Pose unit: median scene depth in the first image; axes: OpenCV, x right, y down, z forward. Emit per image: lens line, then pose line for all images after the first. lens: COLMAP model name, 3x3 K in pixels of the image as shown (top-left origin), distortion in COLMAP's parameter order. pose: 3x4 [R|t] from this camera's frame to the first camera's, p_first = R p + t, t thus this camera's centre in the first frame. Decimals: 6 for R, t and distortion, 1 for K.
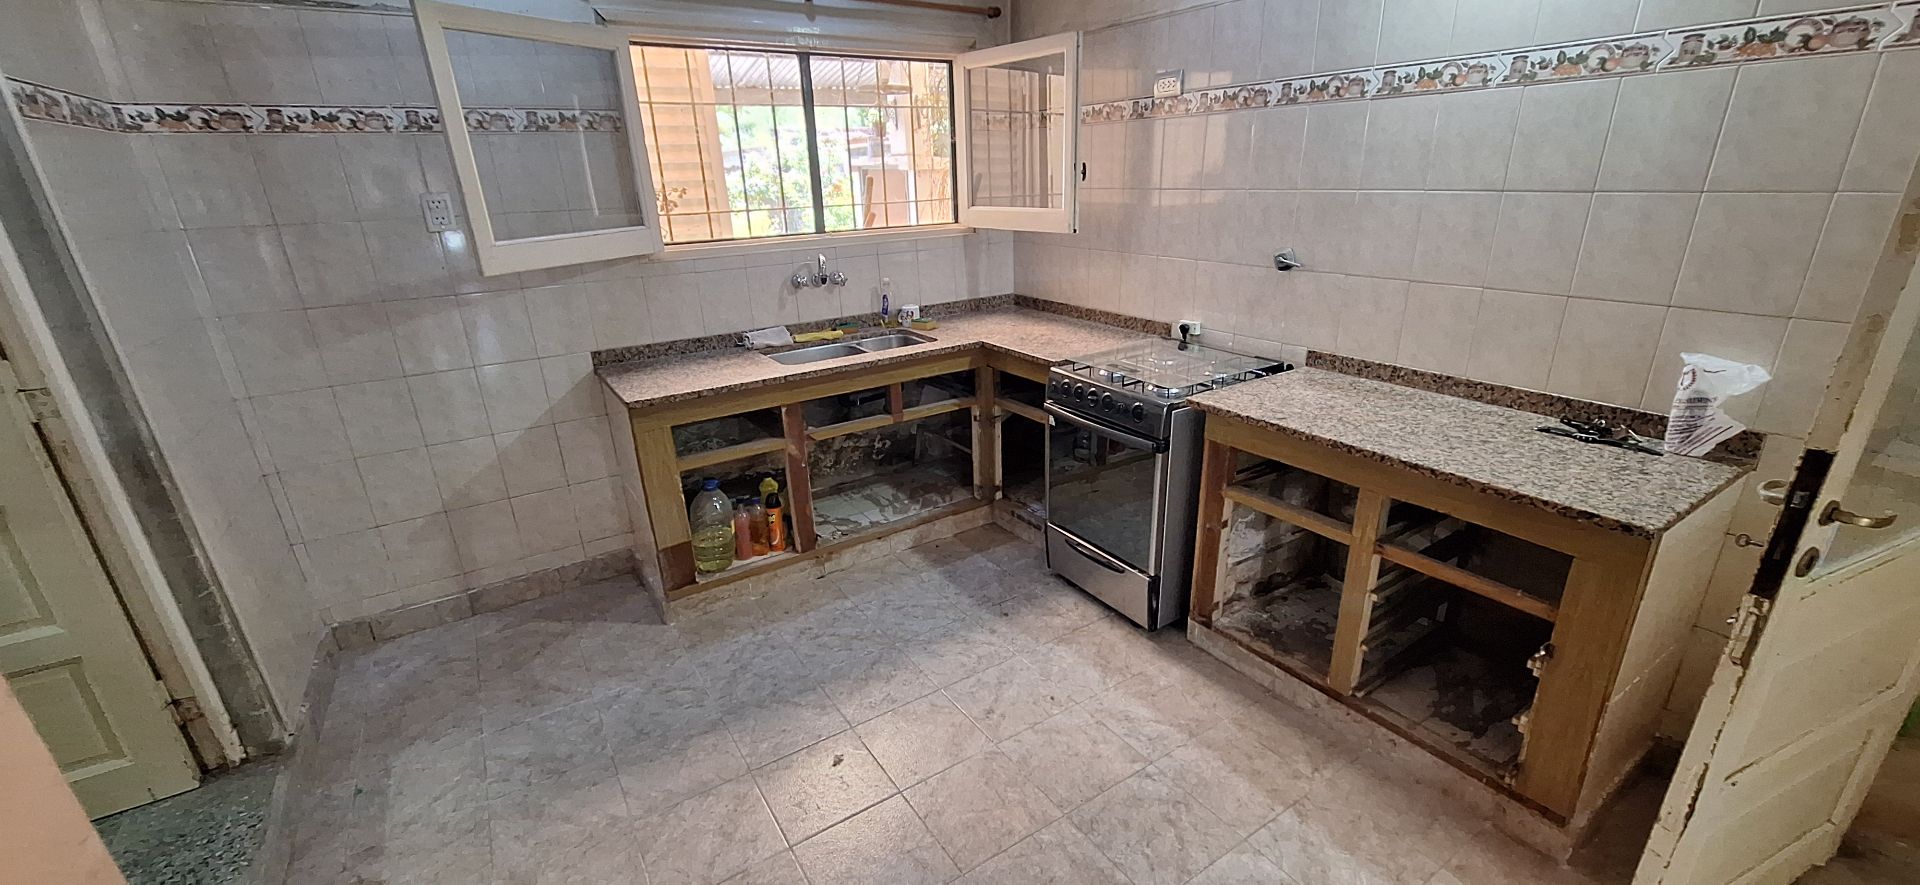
lens RADIAL K [[757.5, 0, 962.8], [0, 757.5, 446.1], [0, 0, 1]] dist [0.000958, 0.001399]
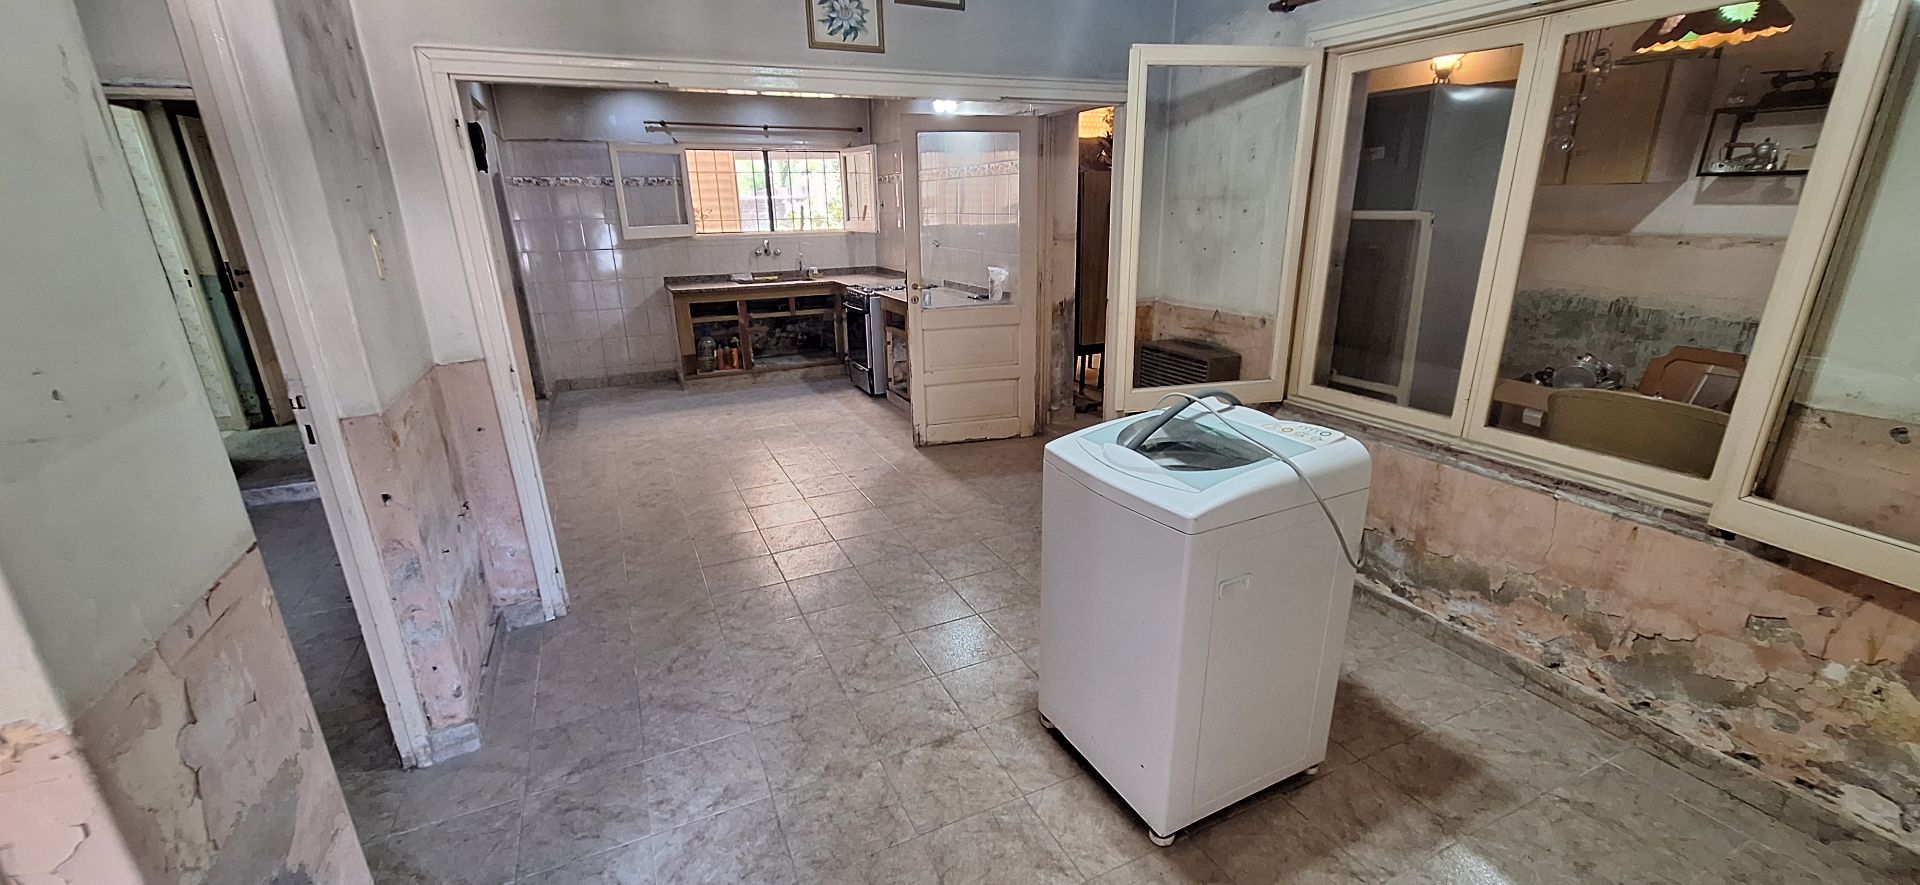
lens RADIAL K [[757.5, 0, 961.6], [0, 757.5, 447.4], [0, 0, 1]] dist [0.000958, 0.001399]
pose [[0.989844, 0.055207, -0.131004, 0.725423], [-0.060510, 0.997487, -0.036847, 0.412239], [0.128640, 0.044400, 0.990697, -1.131473]]
